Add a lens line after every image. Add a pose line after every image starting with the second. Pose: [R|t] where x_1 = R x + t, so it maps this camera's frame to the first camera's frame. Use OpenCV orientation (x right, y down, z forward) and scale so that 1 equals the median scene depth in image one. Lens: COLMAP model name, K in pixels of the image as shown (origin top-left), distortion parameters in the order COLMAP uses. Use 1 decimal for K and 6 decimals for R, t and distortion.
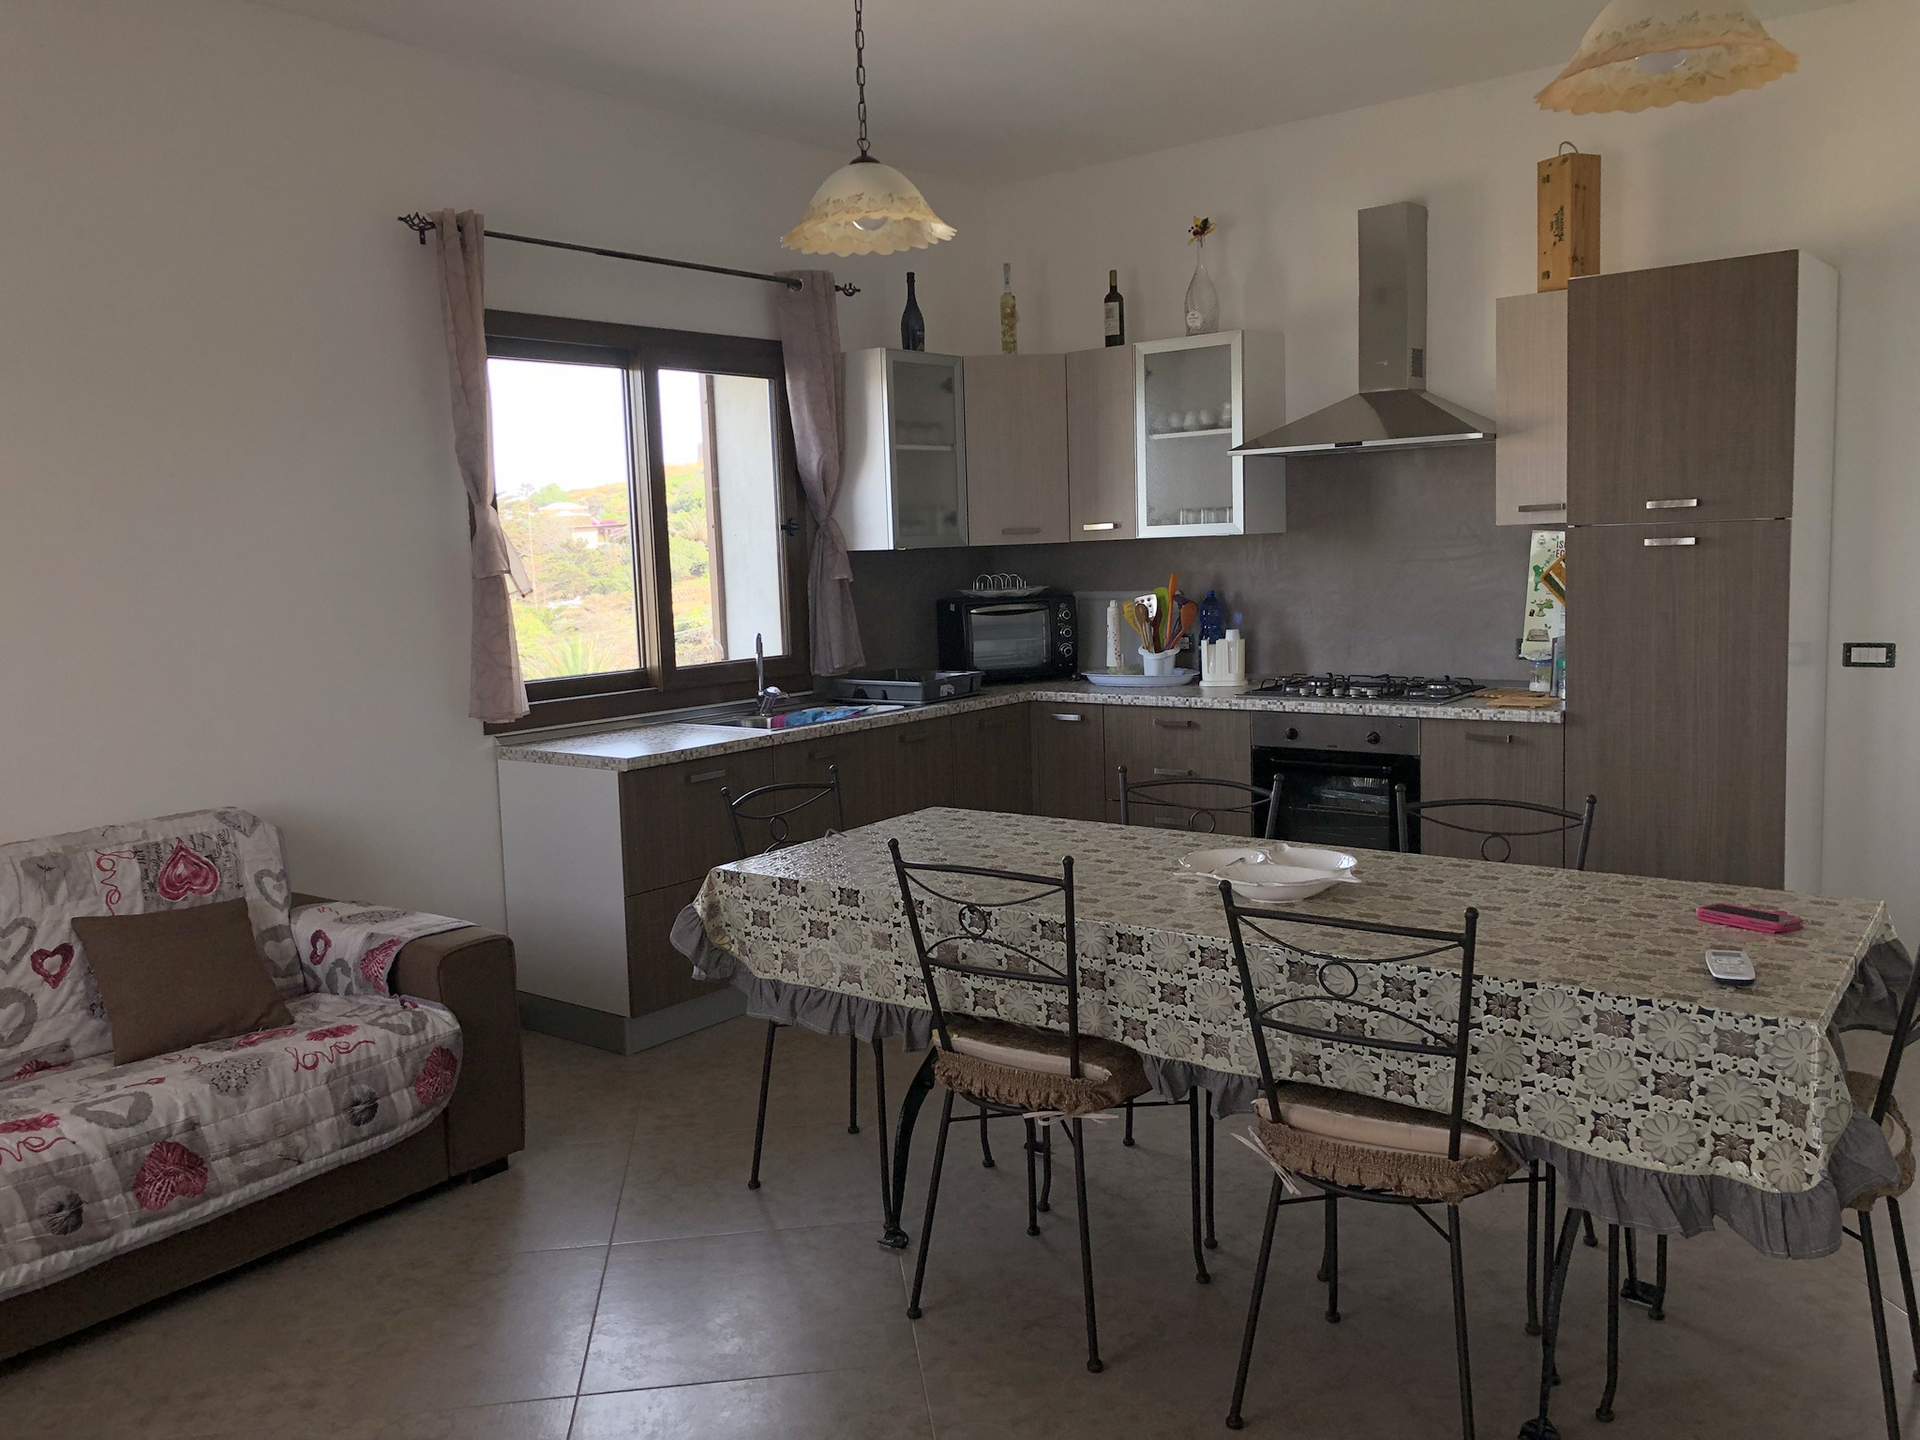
lens RADIAL K [[1598.4, 0, 969.7], [0, 1598.4, 722.5], [0, 0, 1]] dist [0.039176, -0.032664]
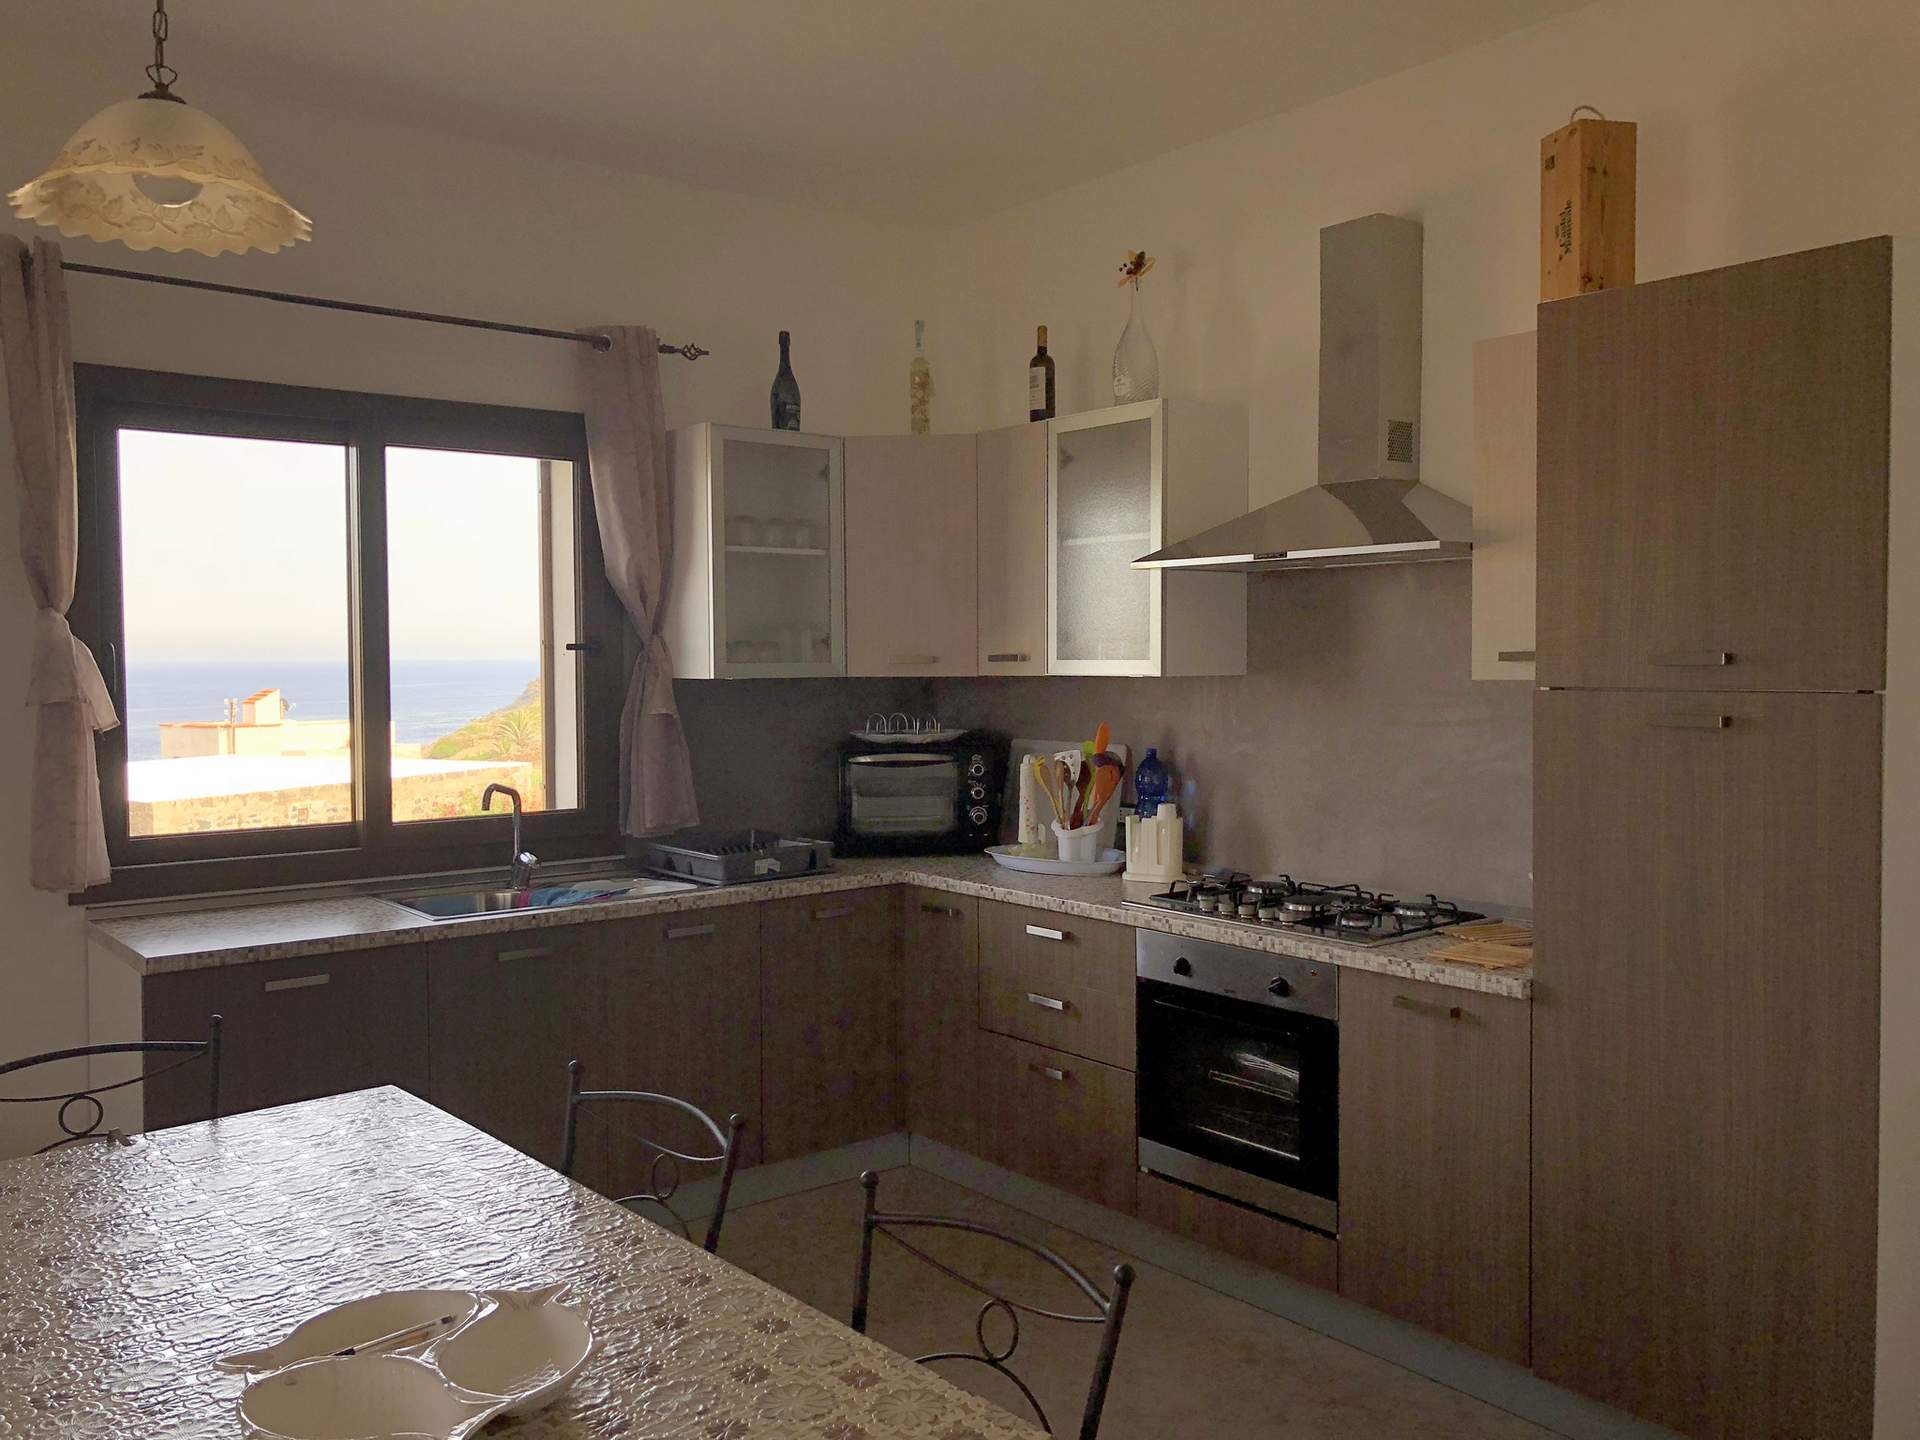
lens RADIAL K [[1598.4, 0, 949.7], [0, 1598.4, 719.4], [0, 0, 1]] dist [0.039176, -0.032664]
pose [[0.973393, 0.039921, -0.225638, 0.240088], [-0.055347, 0.996512, -0.062458, -0.047460], [0.222358, 0.073284, 0.972207, 0.276881]]
